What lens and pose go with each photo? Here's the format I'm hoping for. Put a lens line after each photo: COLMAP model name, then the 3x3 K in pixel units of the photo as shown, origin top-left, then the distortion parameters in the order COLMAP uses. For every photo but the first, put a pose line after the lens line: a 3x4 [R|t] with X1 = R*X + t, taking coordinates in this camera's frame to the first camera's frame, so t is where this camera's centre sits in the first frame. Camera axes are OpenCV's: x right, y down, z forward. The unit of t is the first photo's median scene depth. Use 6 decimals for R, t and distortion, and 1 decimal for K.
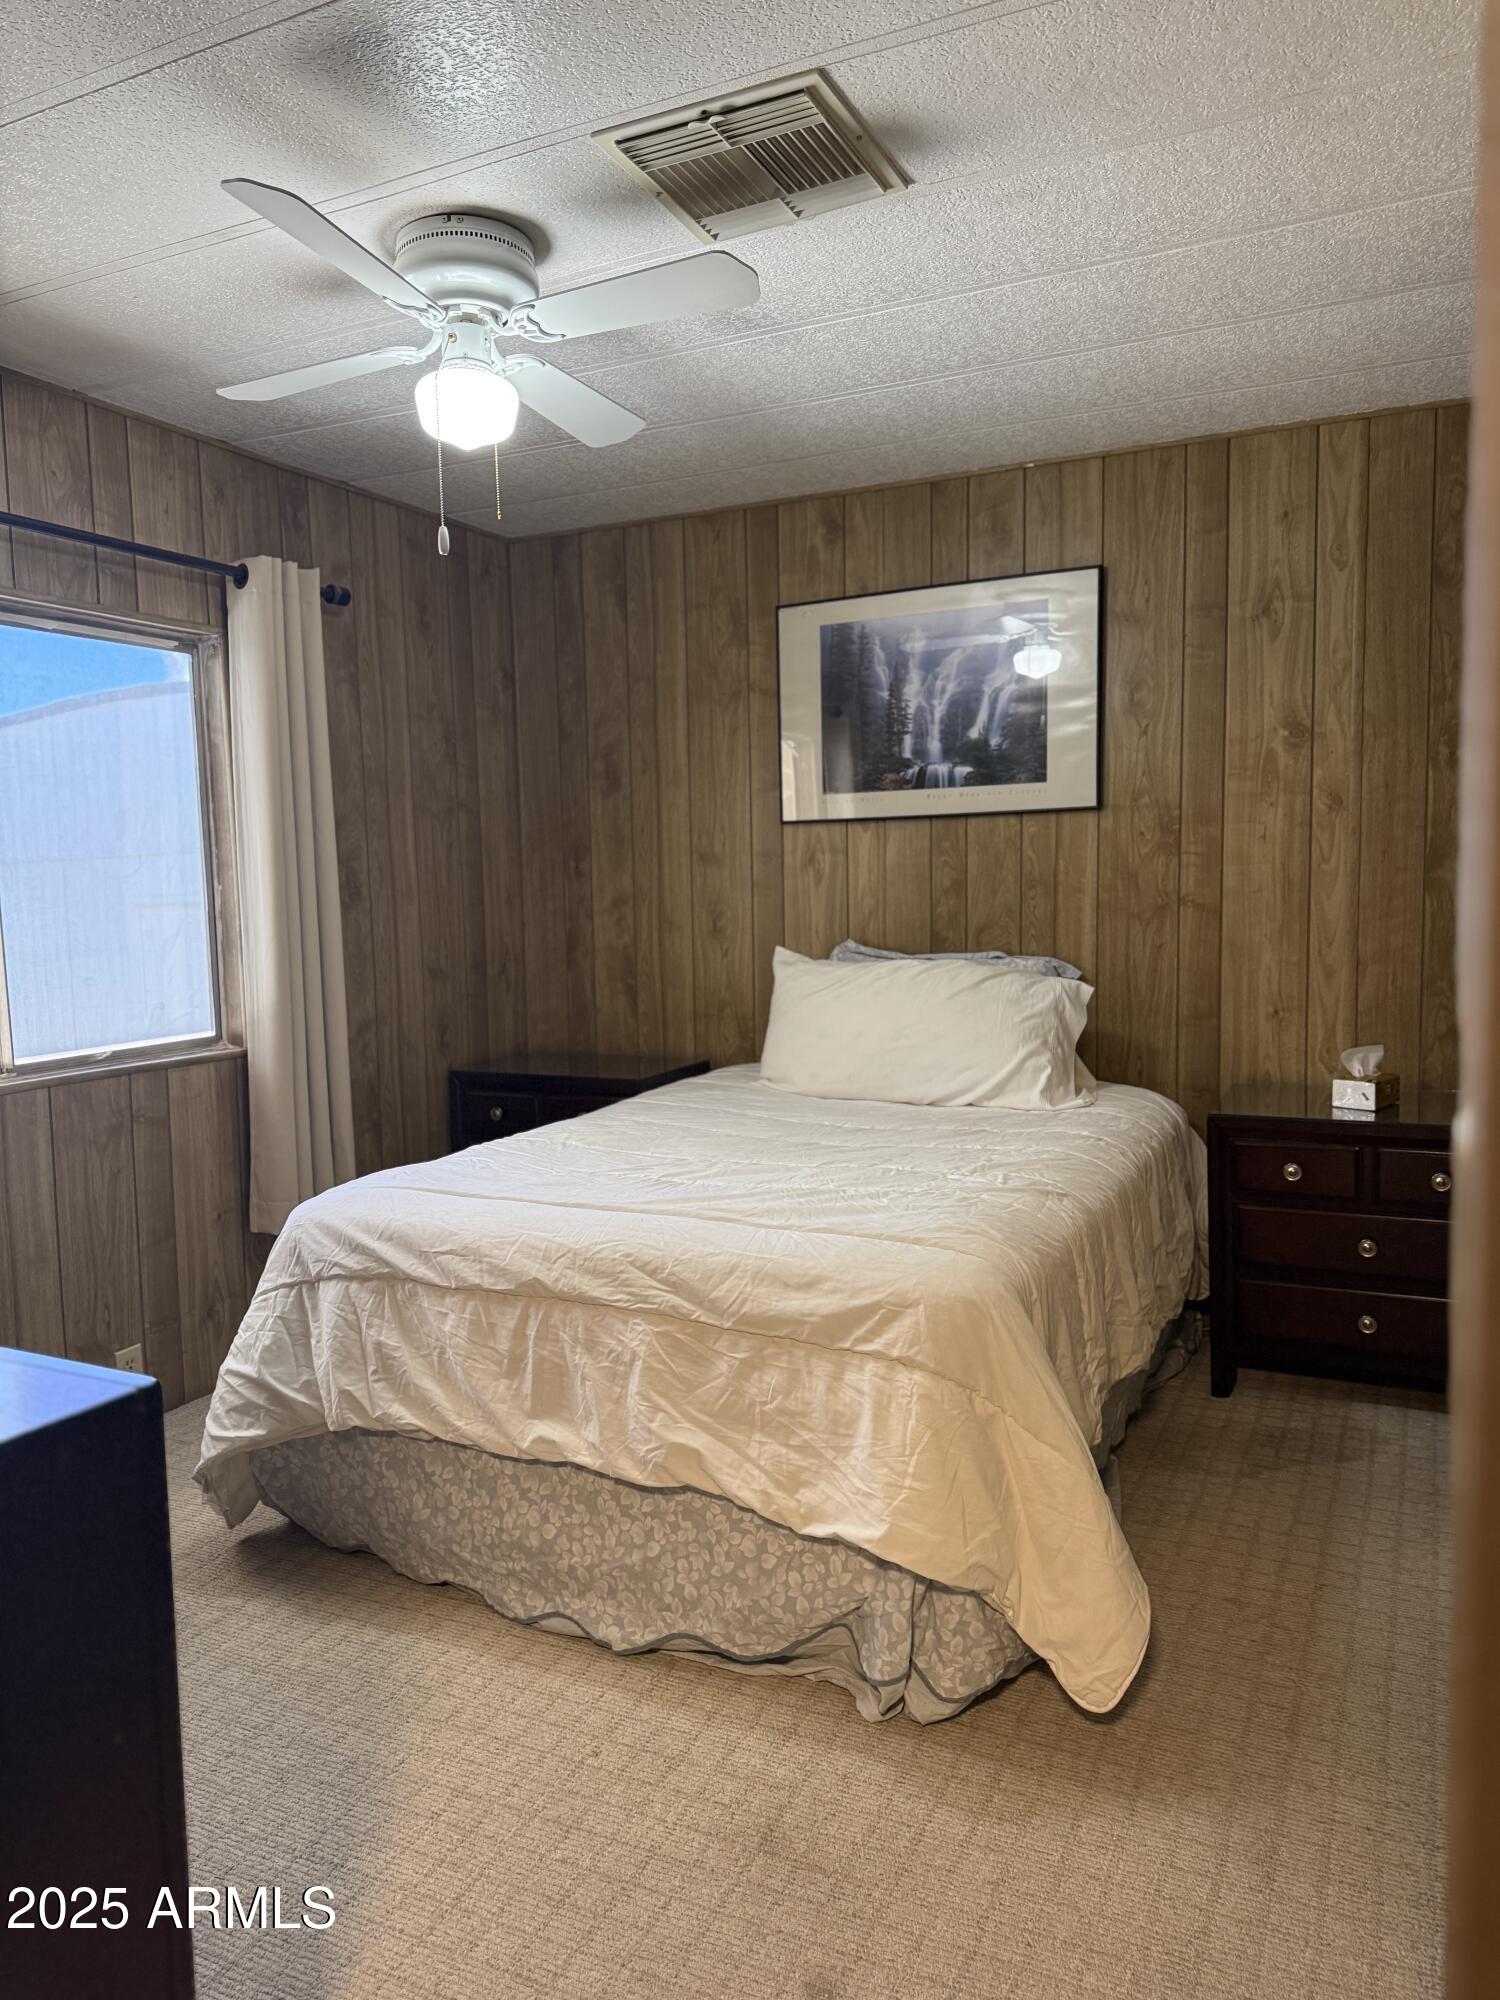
lens RADIAL K [[1425.0, 0, 733.5], [0, 1425.0, 1013.0], [0, 0, 1]] dist [0.046991, -0.052977]
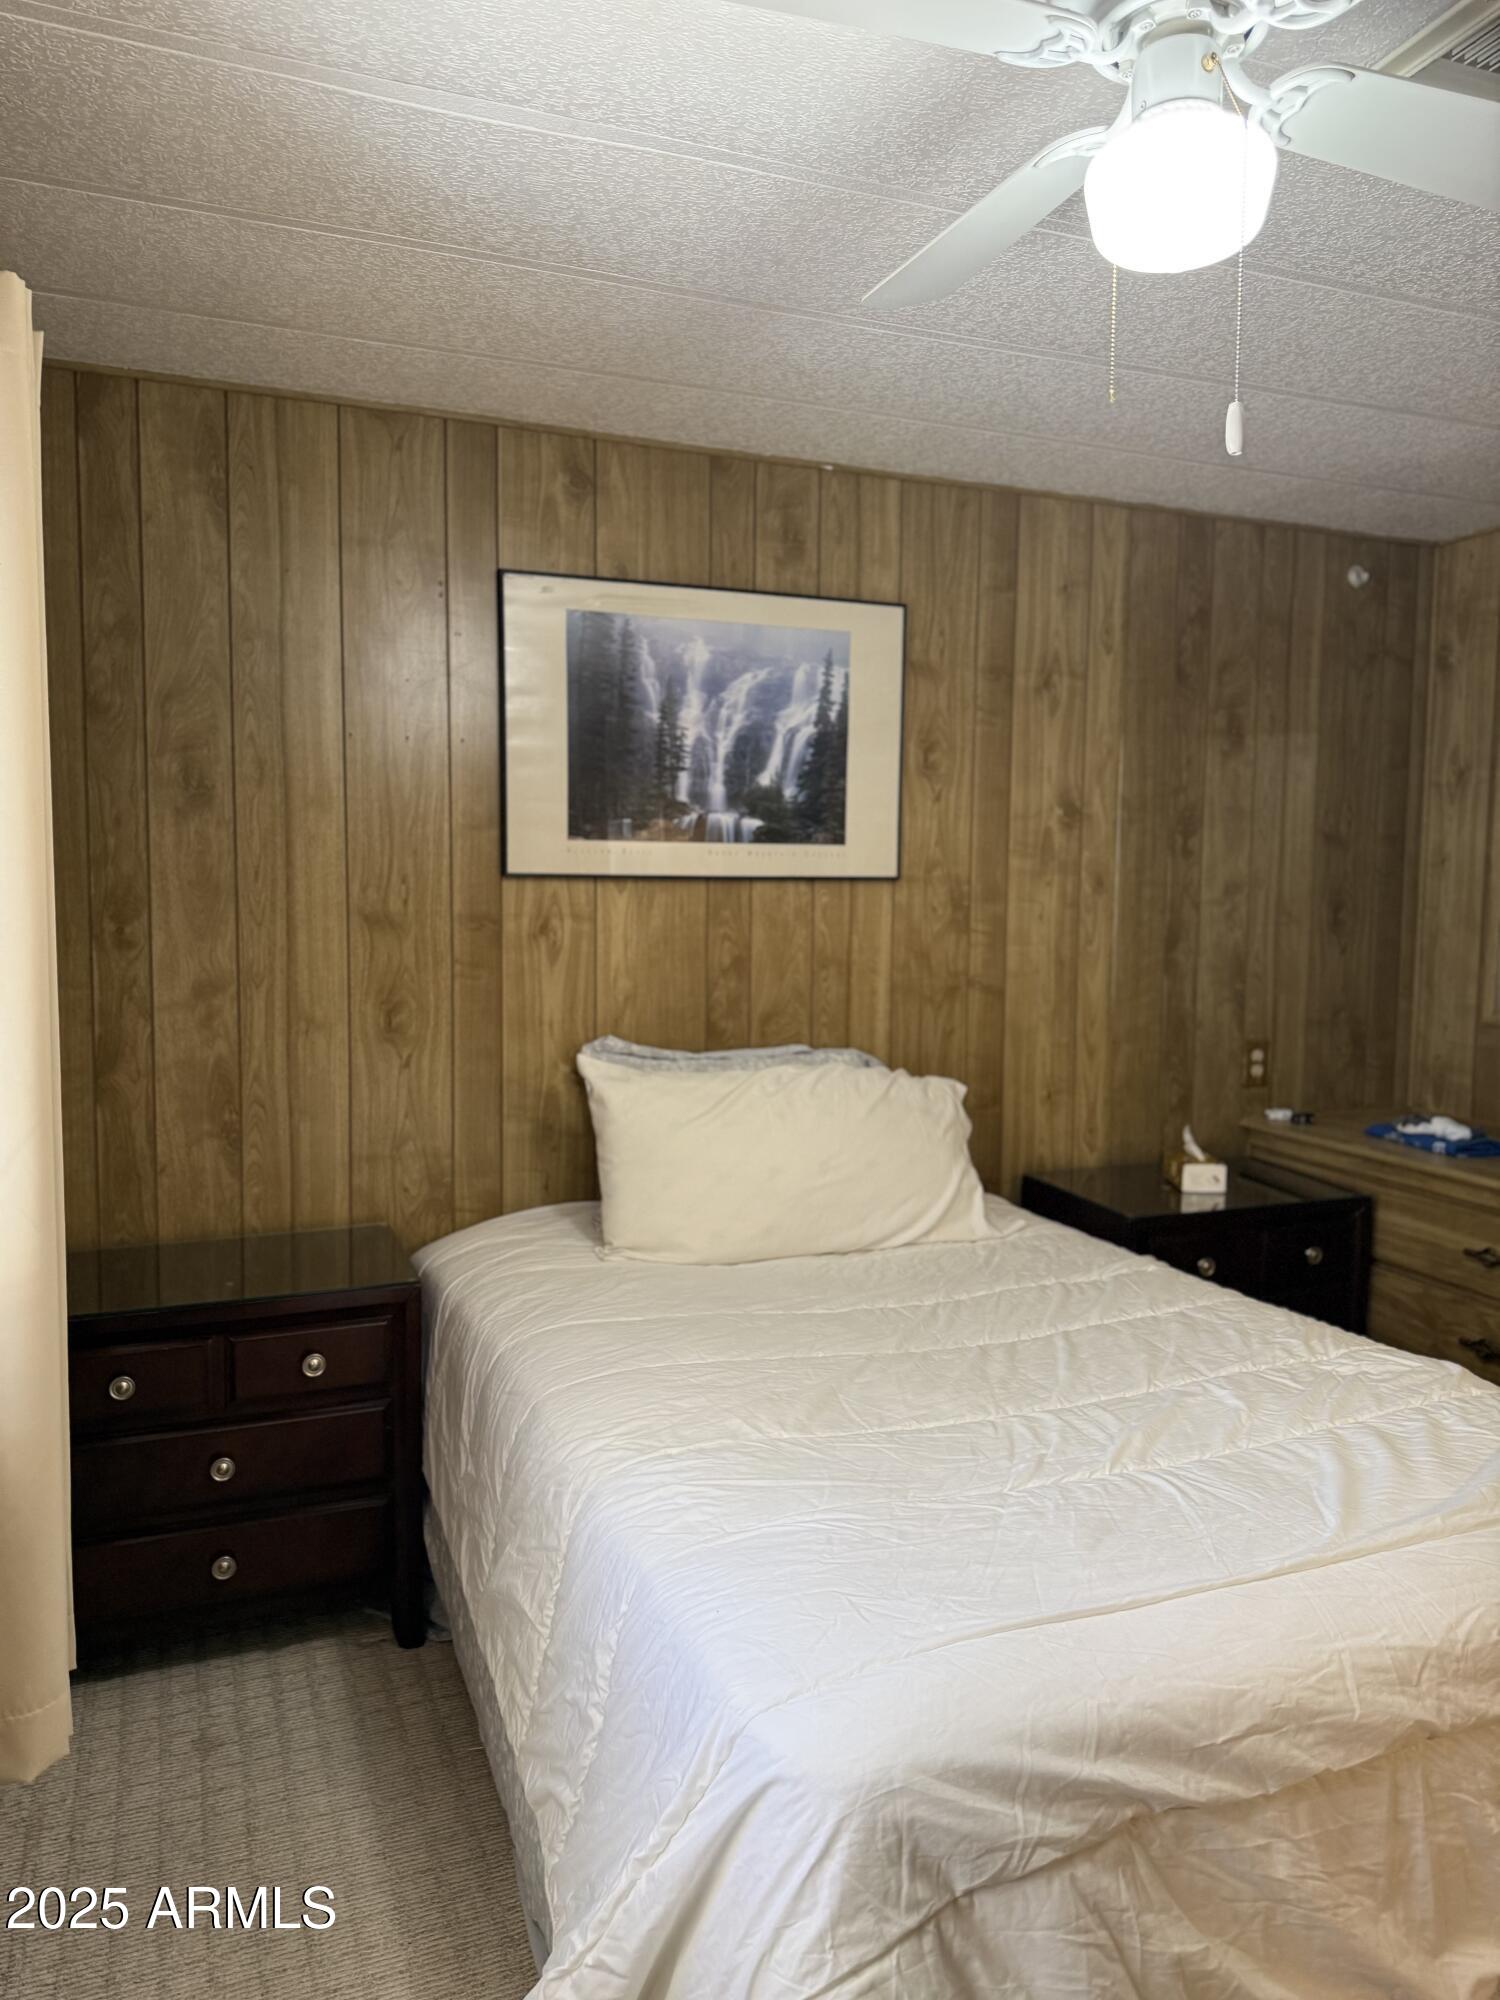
lens RADIAL K [[1425.0, 0, 763.8], [0, 1425.0, 1000.9], [0, 0, 1]] dist [0.046991, -0.052977]
pose [[0.661318, -0.036838, 0.749200, -0.445384], [0.045758, 0.998914, 0.008726, -0.077195], [-0.748708, 0.028512, 0.662286, 0.469348]]
